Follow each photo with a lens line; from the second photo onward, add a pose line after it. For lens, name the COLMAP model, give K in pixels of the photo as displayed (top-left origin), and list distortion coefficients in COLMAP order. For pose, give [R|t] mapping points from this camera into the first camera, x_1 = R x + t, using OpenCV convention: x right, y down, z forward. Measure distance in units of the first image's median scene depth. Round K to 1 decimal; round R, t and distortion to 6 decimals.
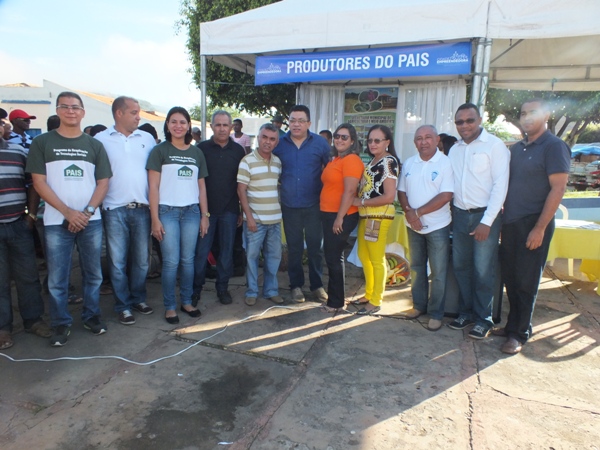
lens RADIAL K [[632.3, 0, 300.0], [0, 632.3, 225.0], [0, 0, 1]] dist [0.008428, 0.027605]
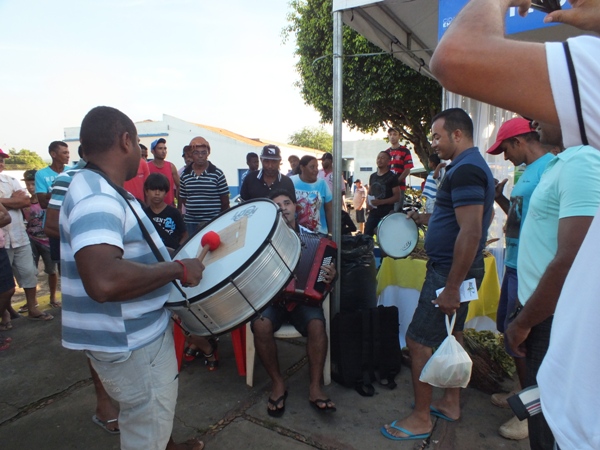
lens RADIAL K [[632.3, 0, 300.0], [0, 632.3, 225.0], [0, 0, 1]] dist [0.008428, 0.027605]
pose [[0.986907, -0.008843, -0.161048, -0.032155], [0.003329, 0.999400, -0.034475, -0.015642], [0.161256, 0.033487, 0.986344, 0.140785]]
